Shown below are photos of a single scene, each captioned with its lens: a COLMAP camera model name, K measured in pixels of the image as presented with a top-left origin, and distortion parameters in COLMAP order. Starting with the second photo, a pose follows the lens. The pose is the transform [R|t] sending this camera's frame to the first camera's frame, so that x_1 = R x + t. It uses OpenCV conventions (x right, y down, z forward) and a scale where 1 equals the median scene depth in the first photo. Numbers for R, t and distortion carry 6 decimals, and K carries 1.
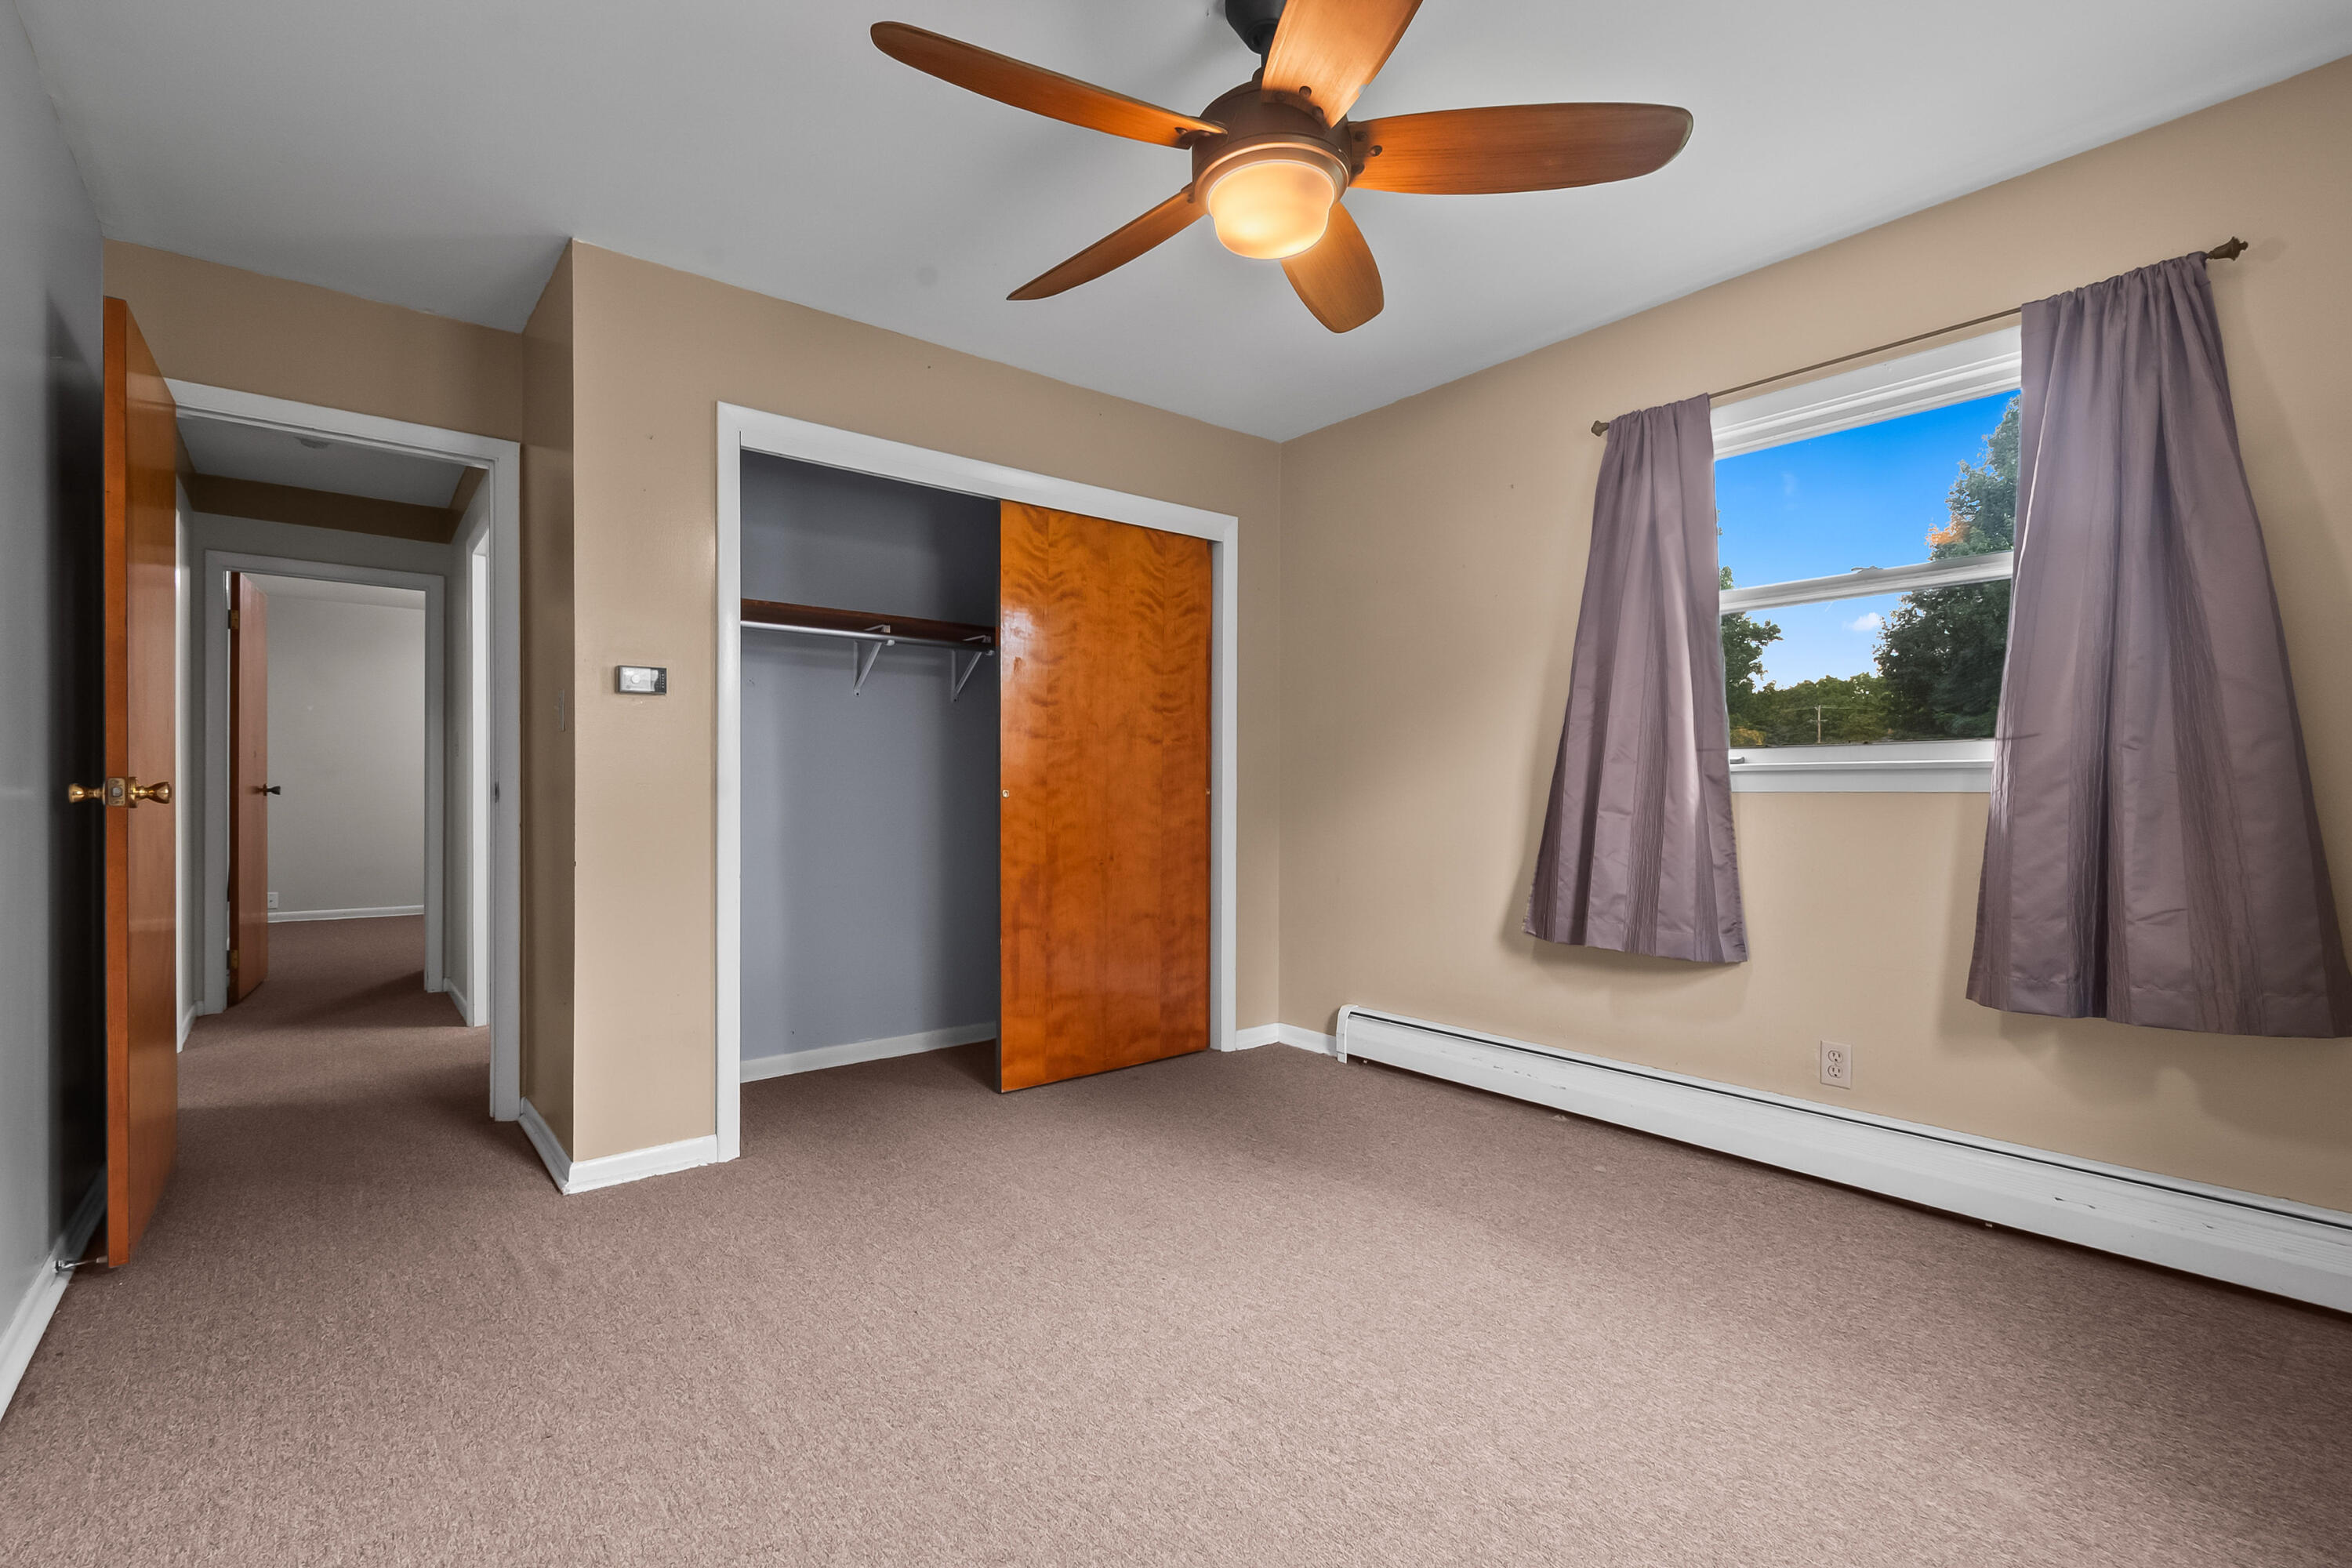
lens RADIAL K [[1043.8, 0, 1176.1], [0, 1043.8, 797.9], [0, 0, 1]] dist [0.007535, -0.005996]
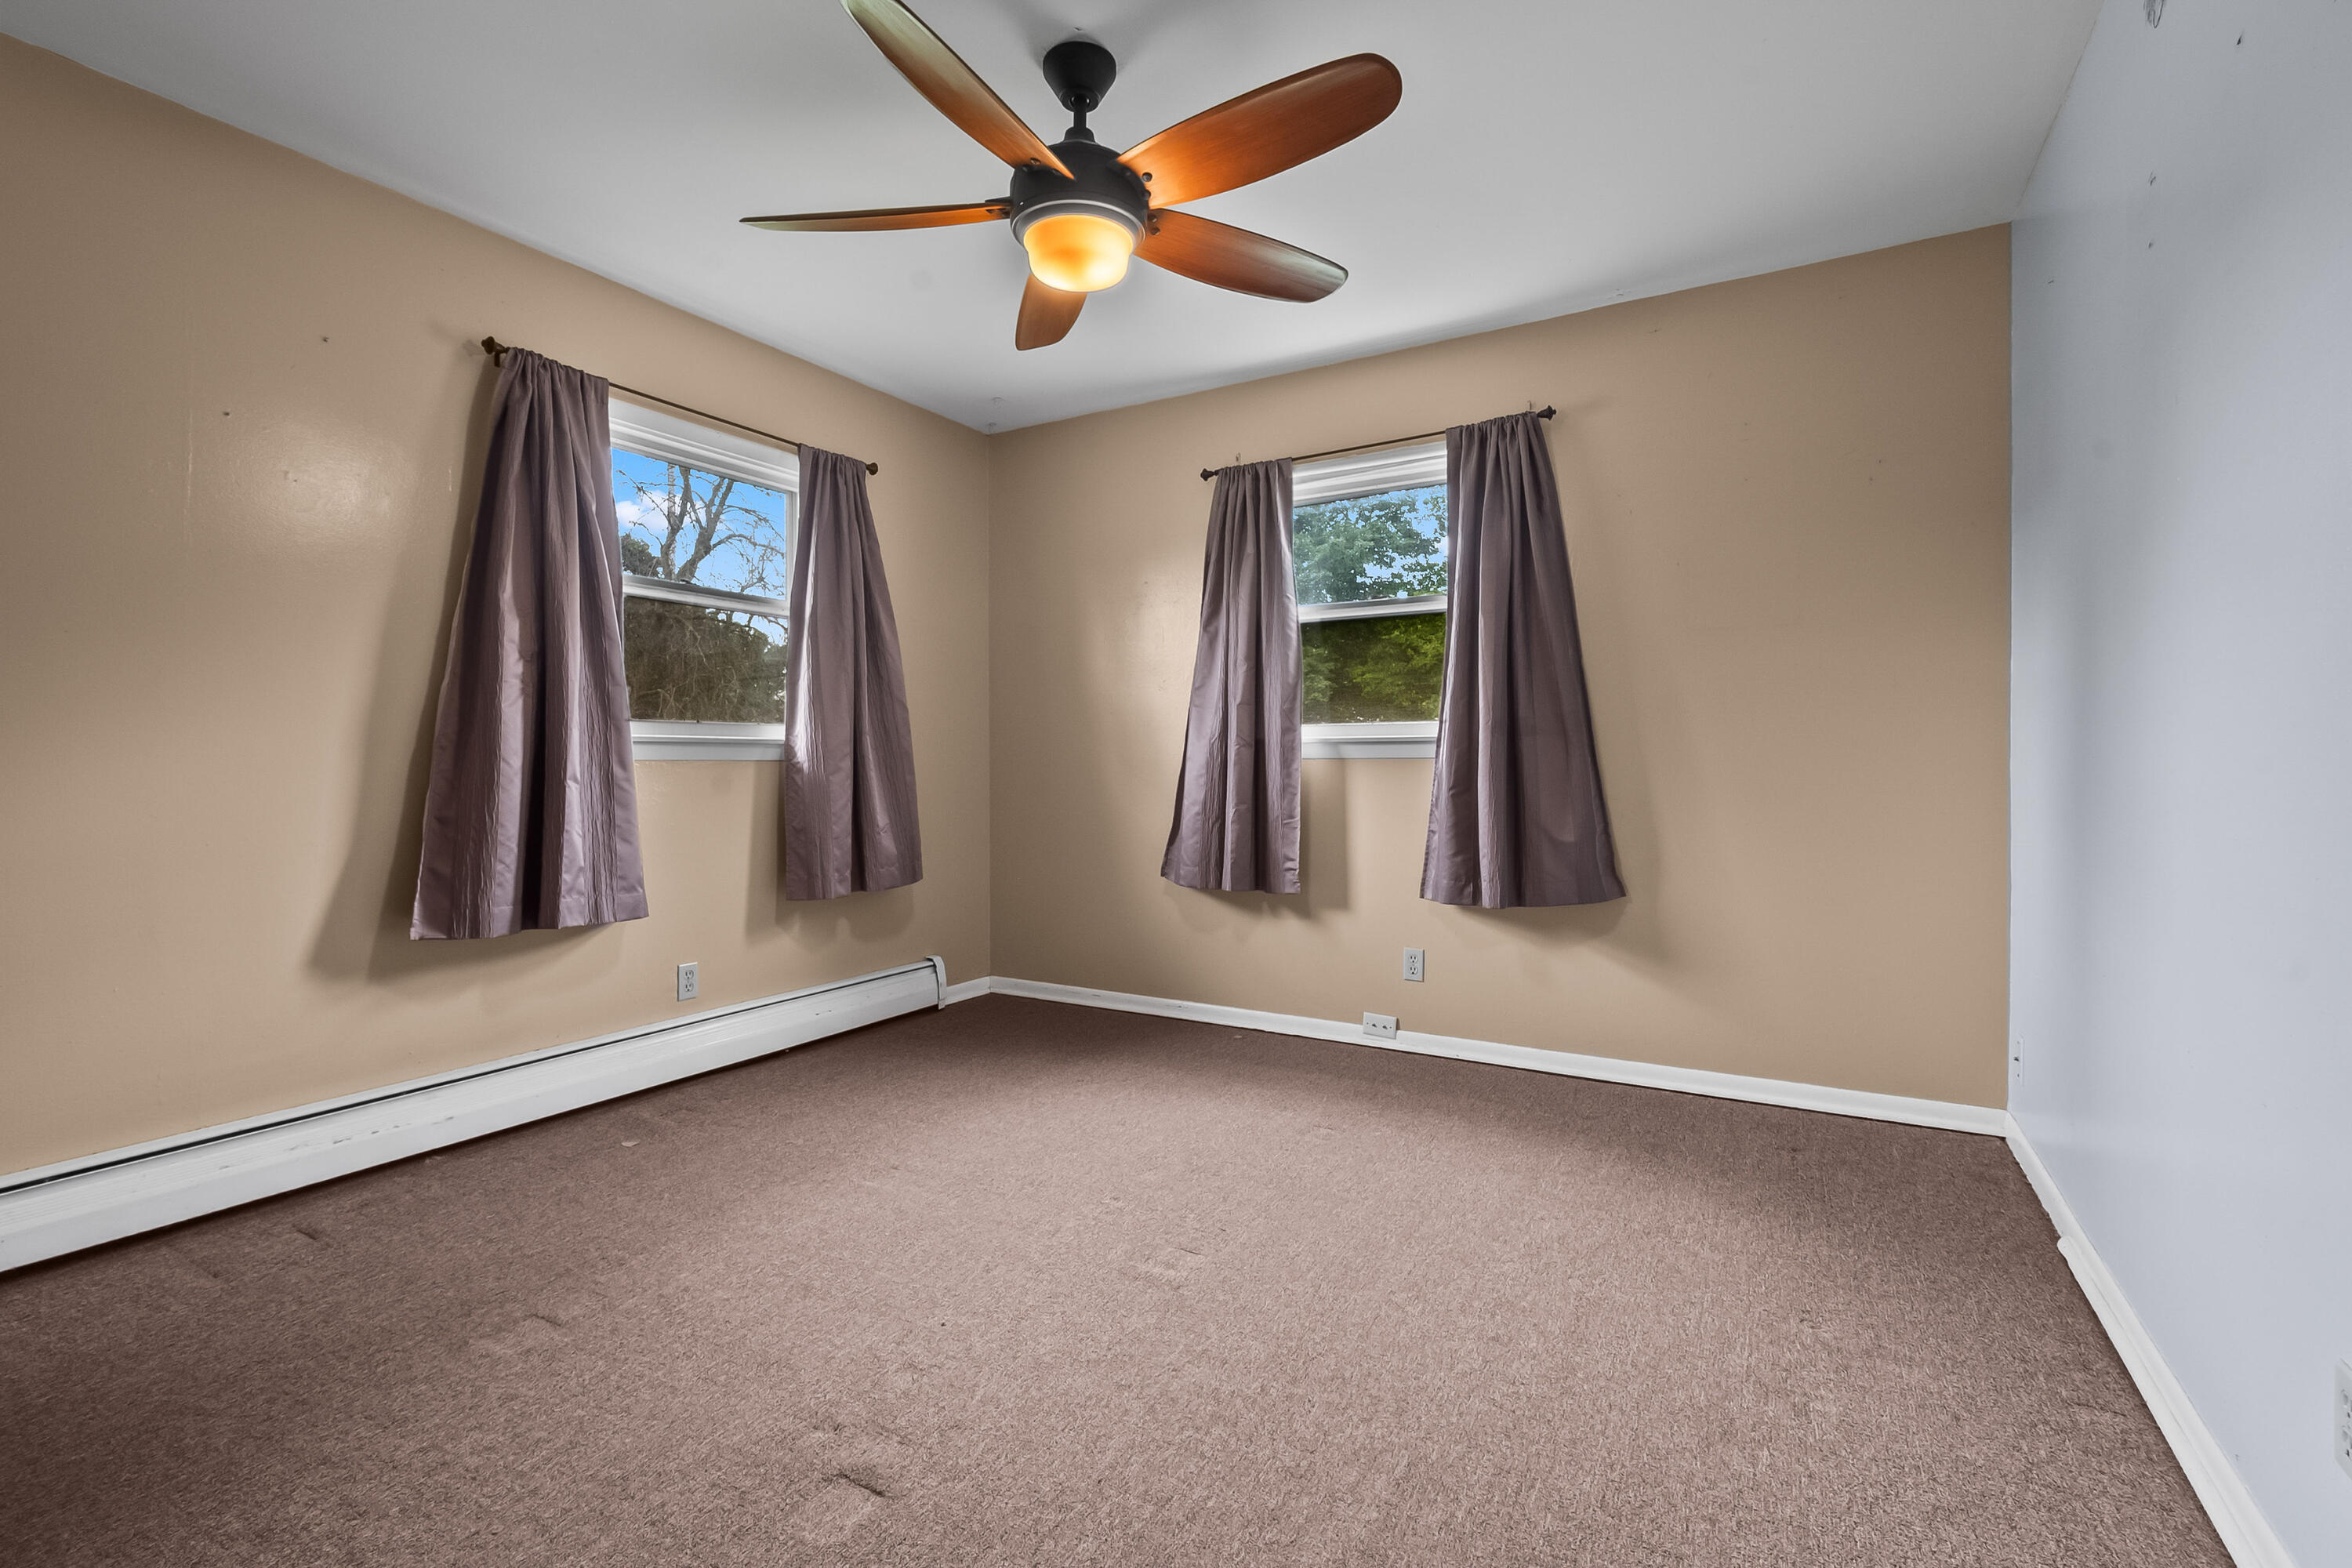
lens RADIAL K [[1043.8, 0, 1128.4], [0, 1043.8, 761.6], [0, 0, 1]] dist [0.007535, -0.005996]
pose [[-0.320691, -0.000164, 0.947184, -0.755289], [0.006678, 0.999975, 0.002434, -0.002902], [-0.947160, 0.007106, -0.320682, 0.975238]]
